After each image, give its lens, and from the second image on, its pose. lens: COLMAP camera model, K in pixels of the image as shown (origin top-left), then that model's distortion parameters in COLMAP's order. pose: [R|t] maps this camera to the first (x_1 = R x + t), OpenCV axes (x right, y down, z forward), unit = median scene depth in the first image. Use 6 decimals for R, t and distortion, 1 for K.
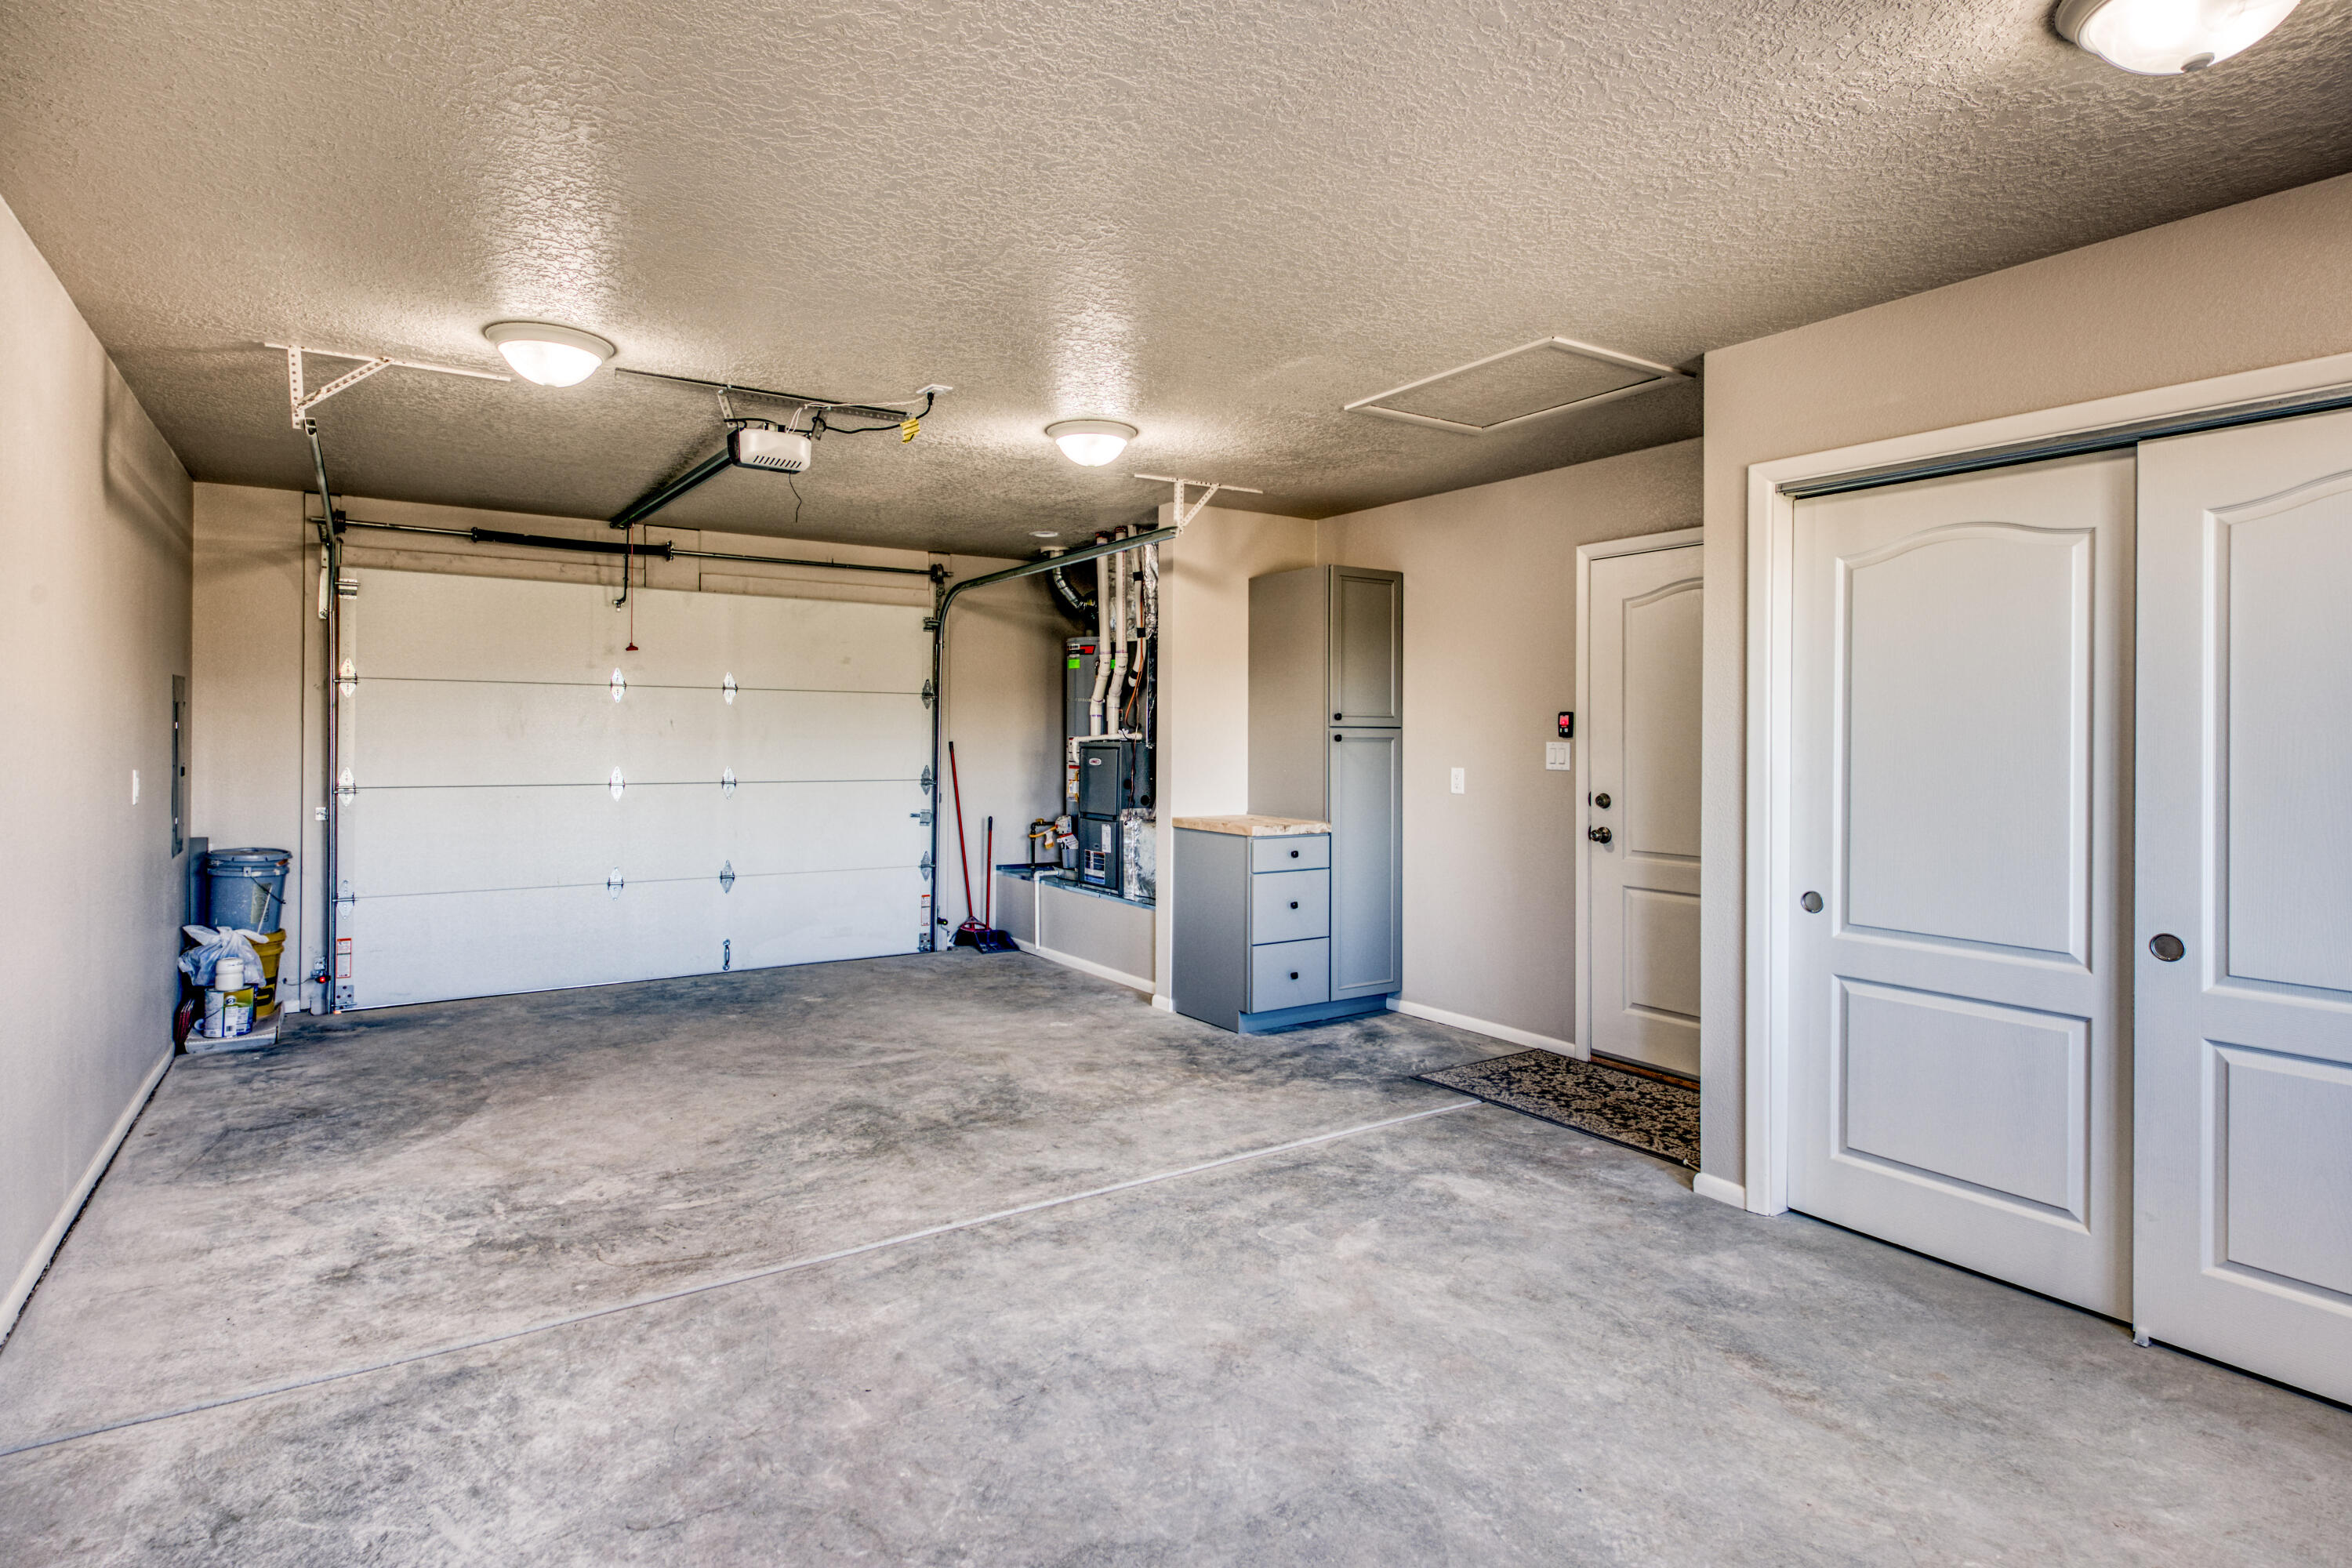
lens RADIAL K [[1205.4, 0, 1104.6], [0, 1205.4, 728.2], [0, 0, 1]] dist [0.004310, -0.005401]
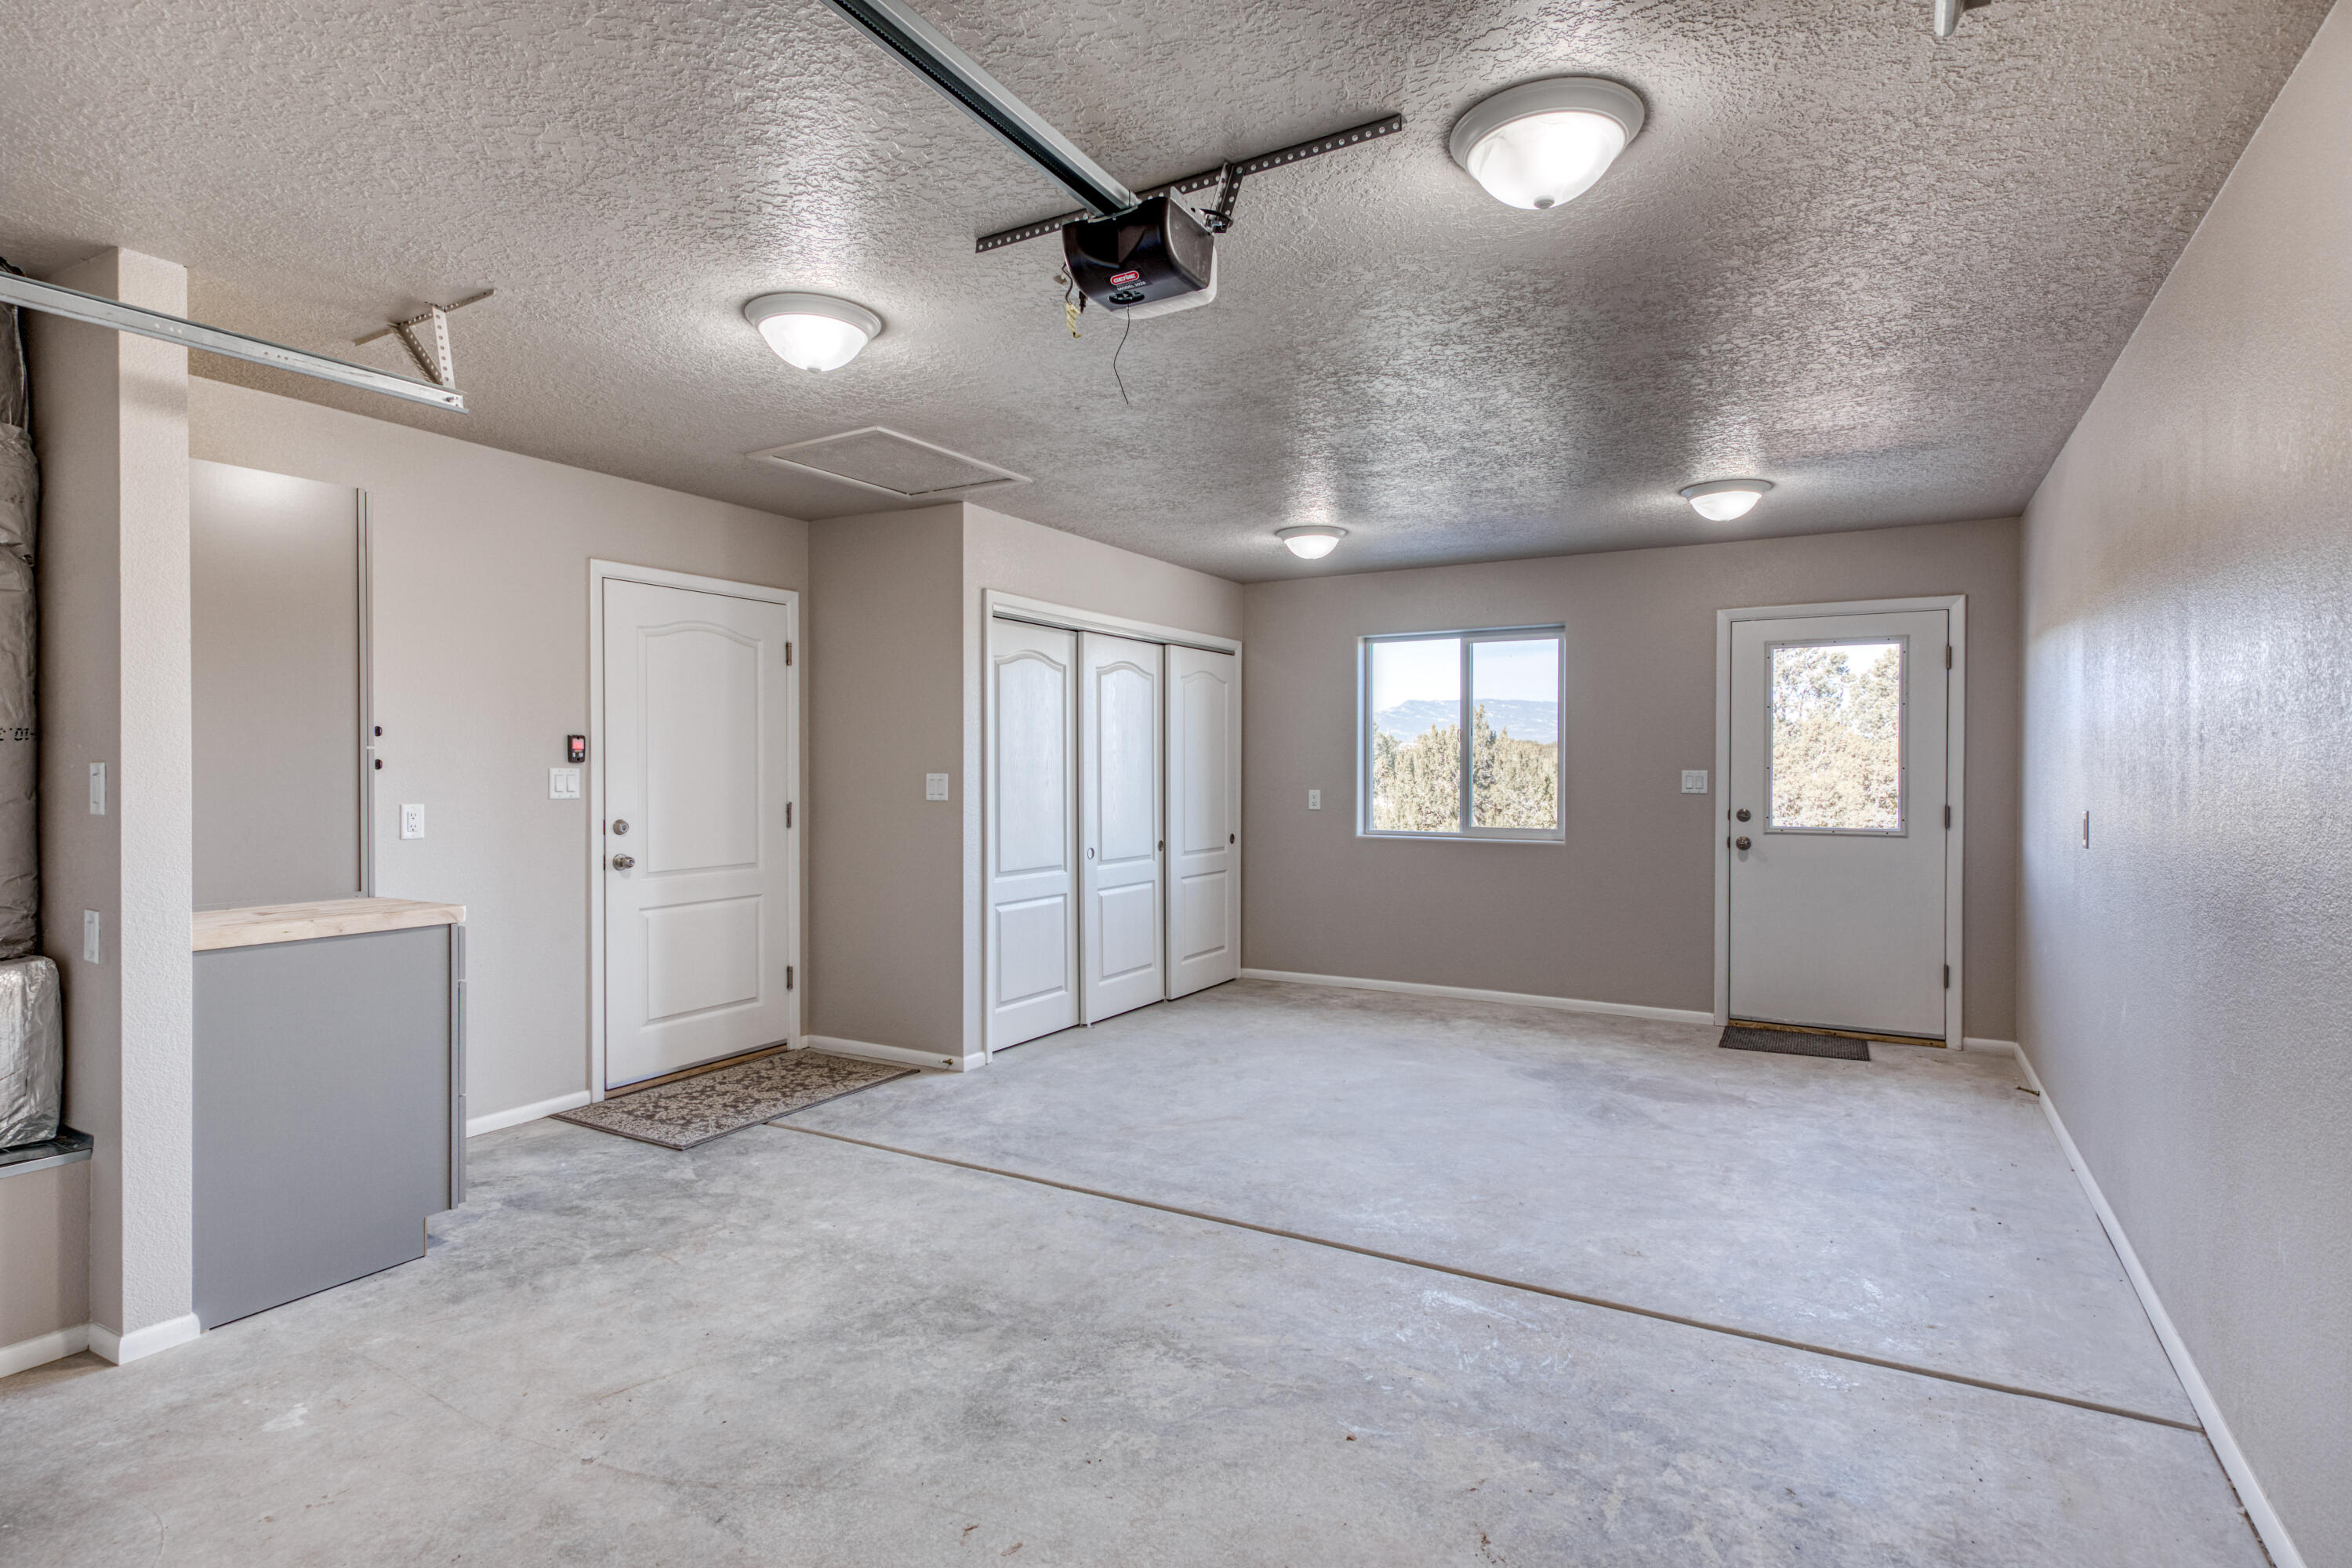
lens RADIAL K [[1205.4, 0, 1199.7], [0, 1205.4, 787.7], [0, 0, 1]] dist [0.004310, -0.005401]
pose [[-0.491444, -0.022573, 0.870617, -0.819938], [-0.005980, 0.999728, 0.022544, 0.003598], [-0.870889, 0.005873, -0.491445, 1.307576]]
